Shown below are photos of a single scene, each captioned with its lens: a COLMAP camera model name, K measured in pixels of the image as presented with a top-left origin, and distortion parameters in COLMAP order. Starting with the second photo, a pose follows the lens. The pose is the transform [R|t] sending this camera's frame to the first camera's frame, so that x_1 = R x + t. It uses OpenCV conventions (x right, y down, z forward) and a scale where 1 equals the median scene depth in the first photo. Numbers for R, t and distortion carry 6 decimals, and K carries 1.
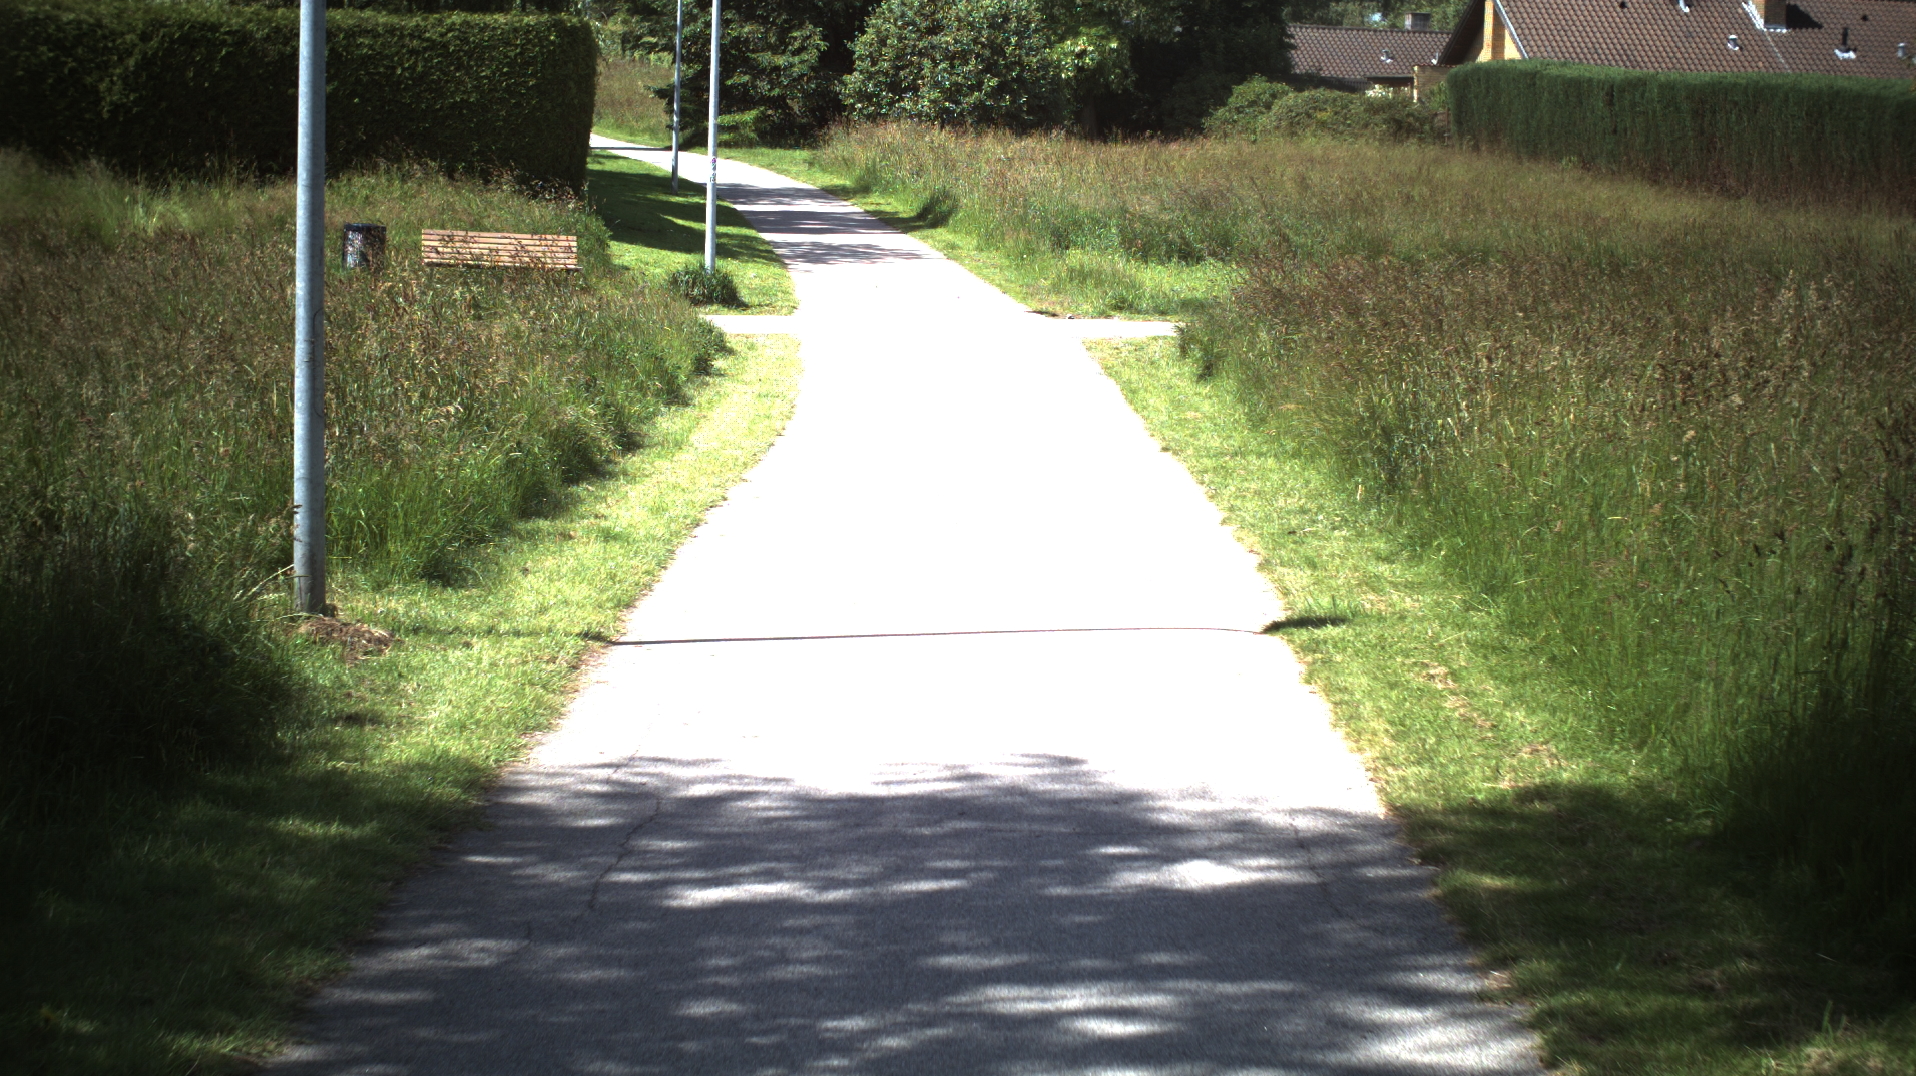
lens RADIAL K [[3709.8, 0, 958.0], [0, 3709.8, 538.0], [0, 0, 1]] dist [-0.295188, 0.217295]
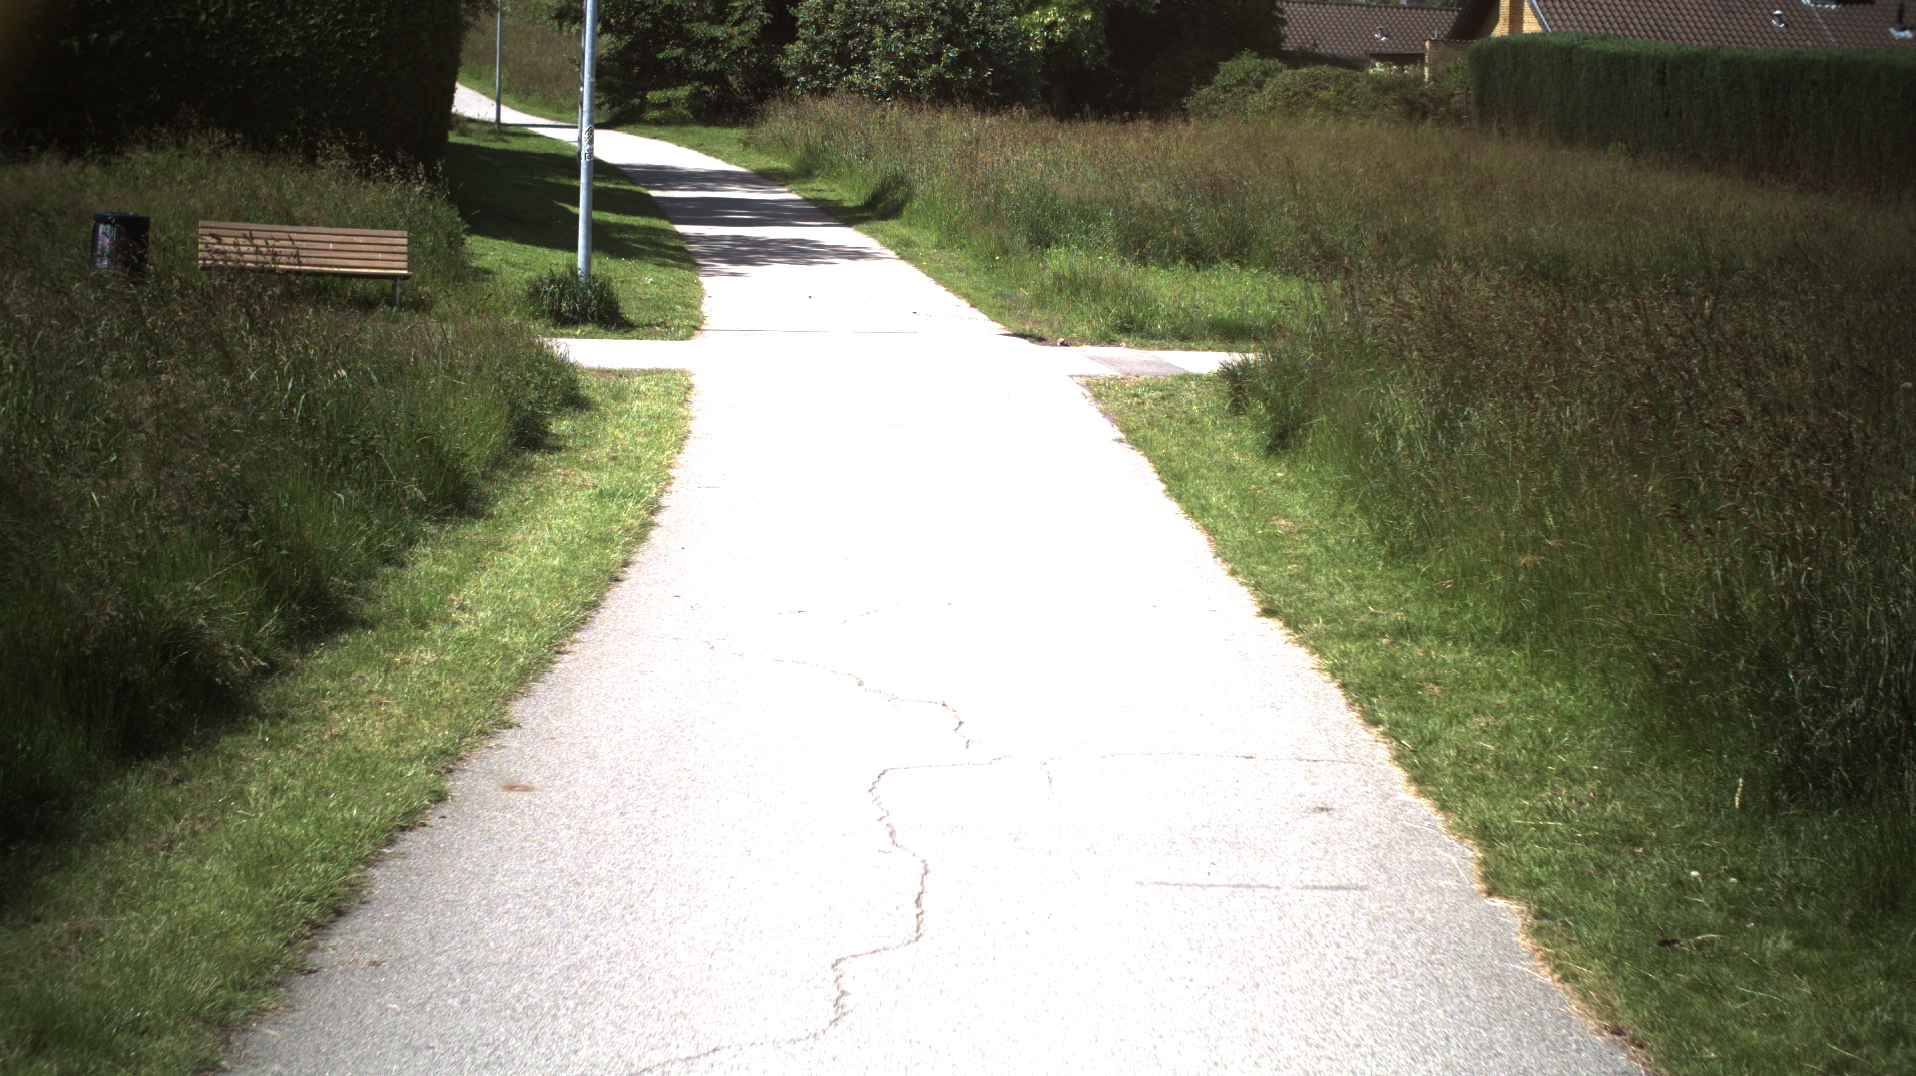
lens RADIAL K [[3709.8, 0, 958.0], [0, 3709.8, 538.0], [0, 0, 1]] dist [-0.295188, 0.217295]
pose [[0.999885, 0.007306, 0.013278, -0.000485], [-0.007354, 0.999967, 0.003565, -0.013813], [-0.013251, -0.003662, 0.999905, 0.151057]]
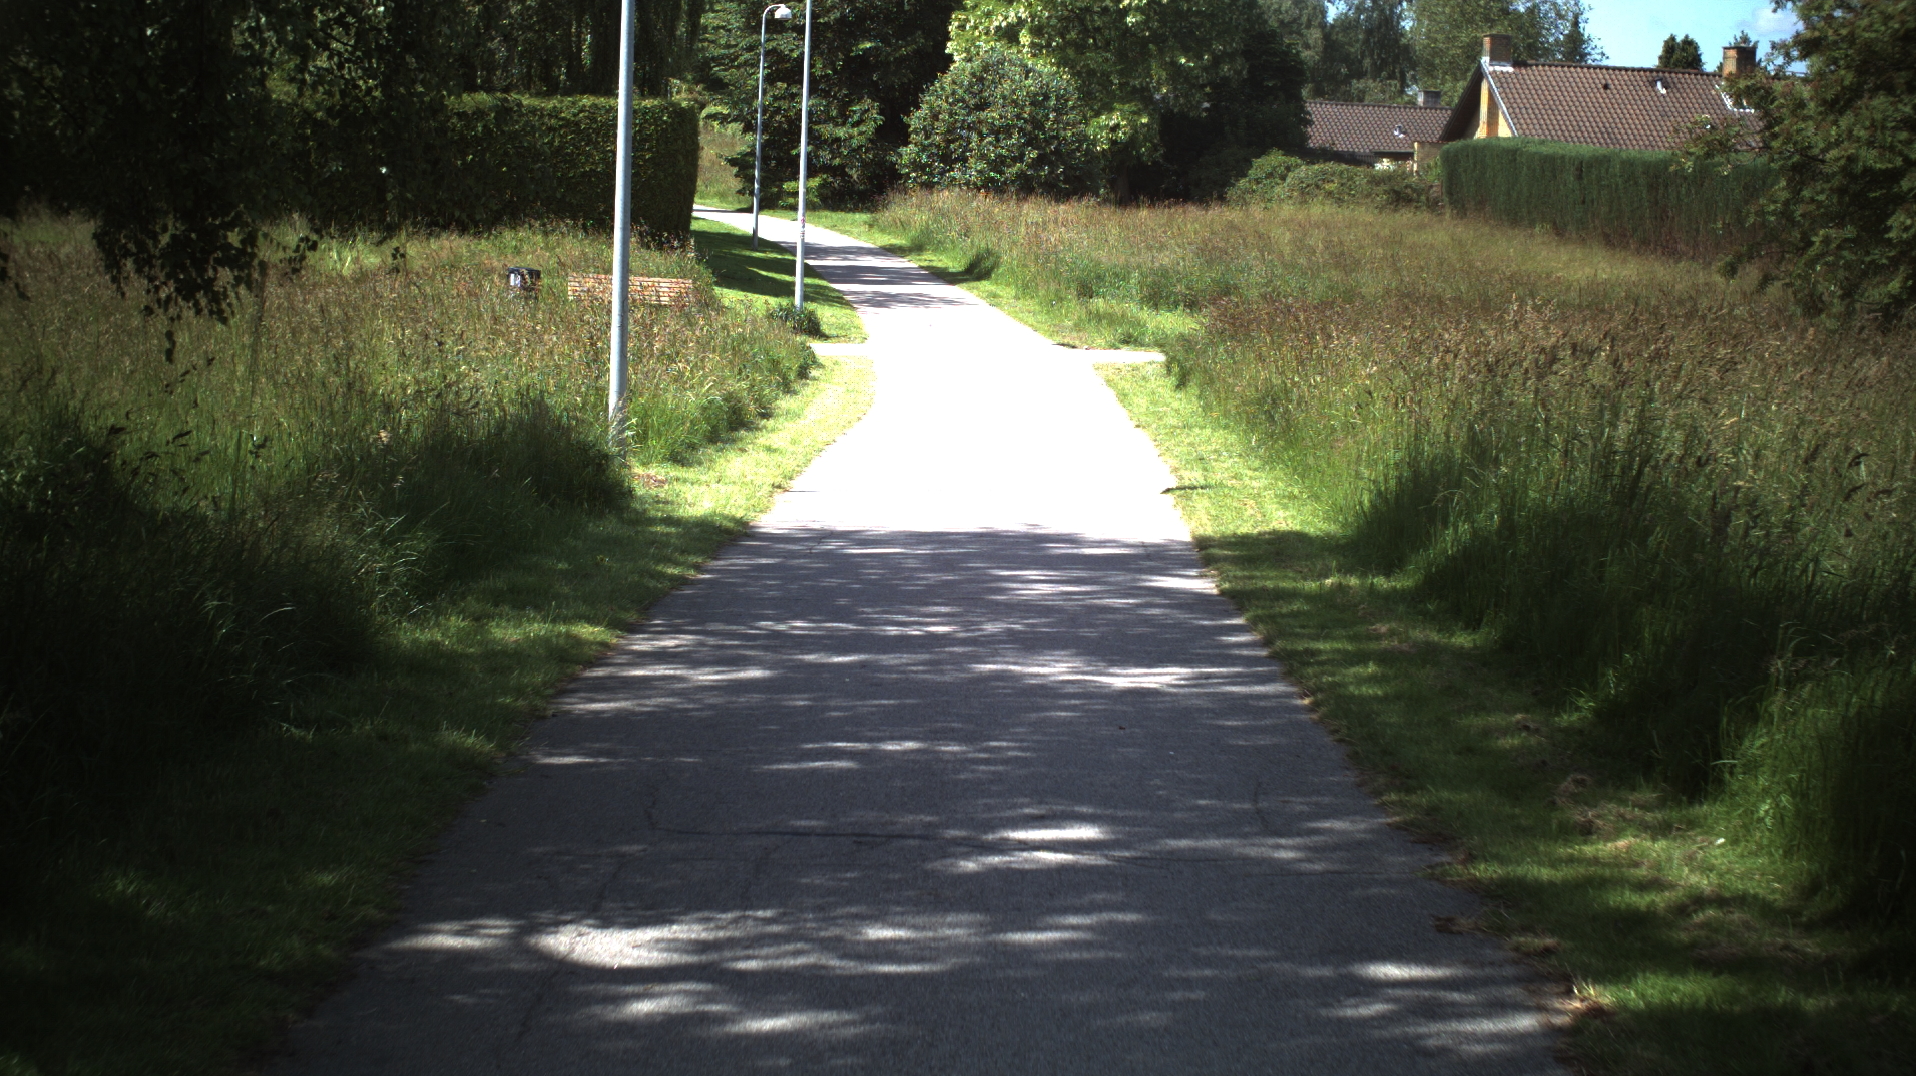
lens RADIAL K [[3709.8, 0, 958.0], [0, 3709.8, 538.0], [0, 0, 1]] dist [-0.295188, 0.217295]
pose [[0.999882, 0.009012, -0.012432, 0.001975], [-0.009230, 0.999803, -0.017591, 0.016283], [0.012271, 0.017704, 0.999768, -0.151544]]
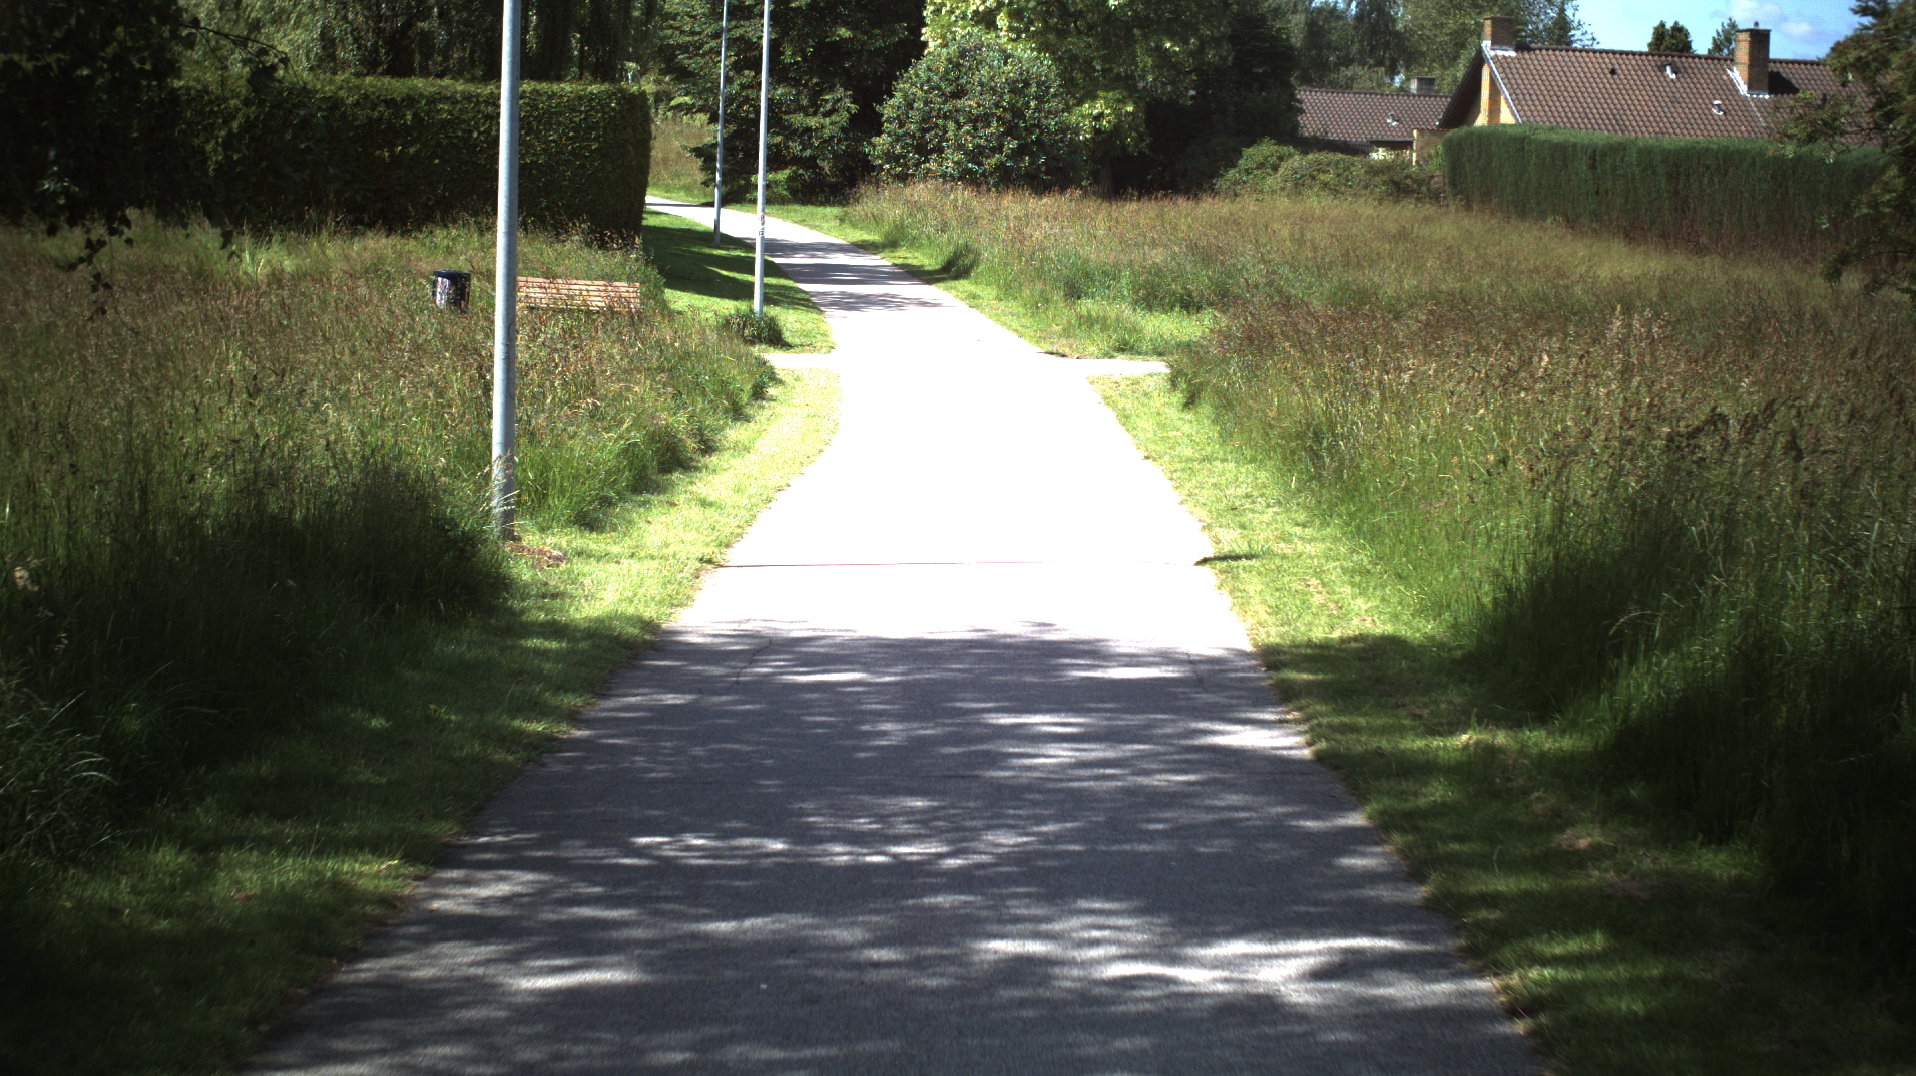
lens RADIAL K [[3709.8, 0, 958.0], [0, 3709.8, 538.0], [0, 0, 1]] dist [-0.295188, 0.217295]
pose [[0.999969, 0.005018, -0.006103, 0.000700], [-0.005112, 0.999866, -0.015520, 0.007821], [0.006024, 0.015550, 0.999861, -0.075879]]
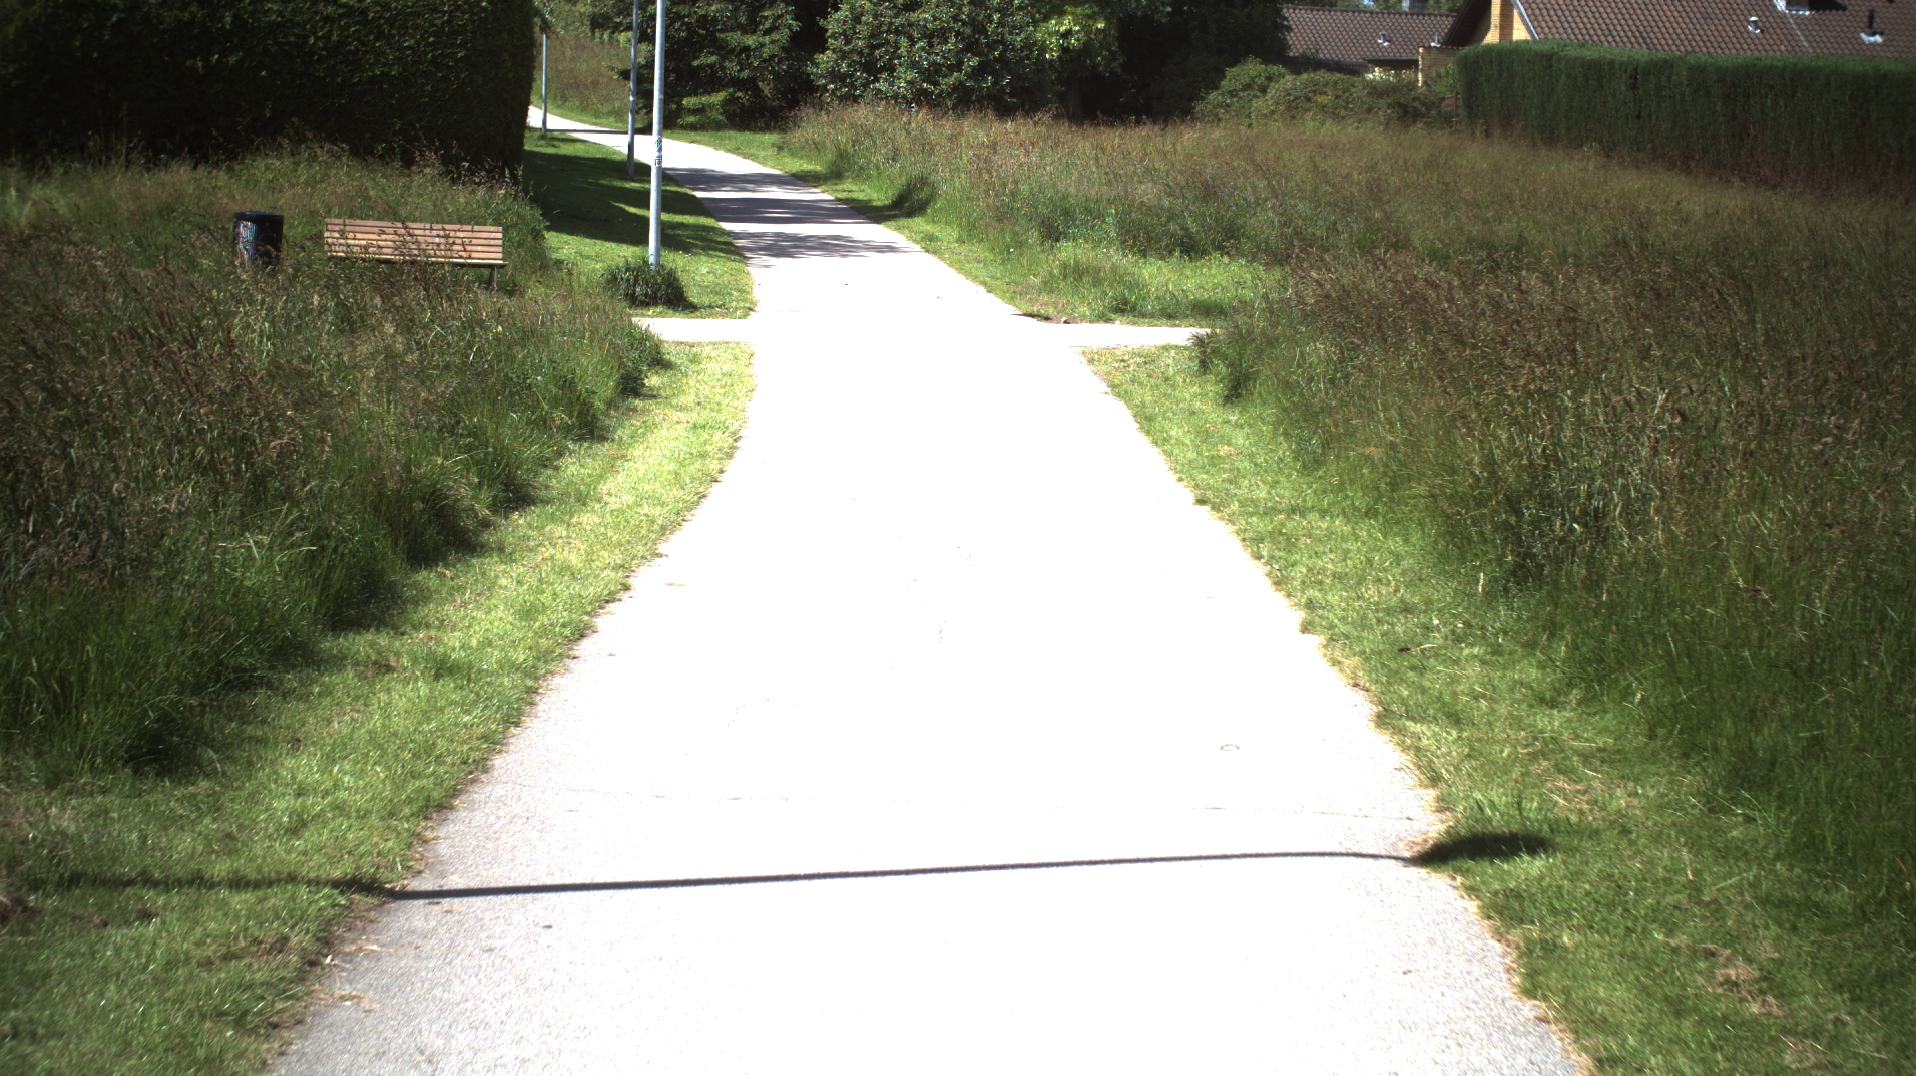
lens RADIAL K [[3709.8, 0, 958.0], [0, 3709.8, 538.0], [0, 0, 1]] dist [-0.295188, 0.217295]
pose [[0.999972, 0.003587, 0.006581, -0.000456], [-0.003610, 0.999988, 0.003442, -0.006902], [-0.006569, -0.003466, 0.999972, 0.075678]]
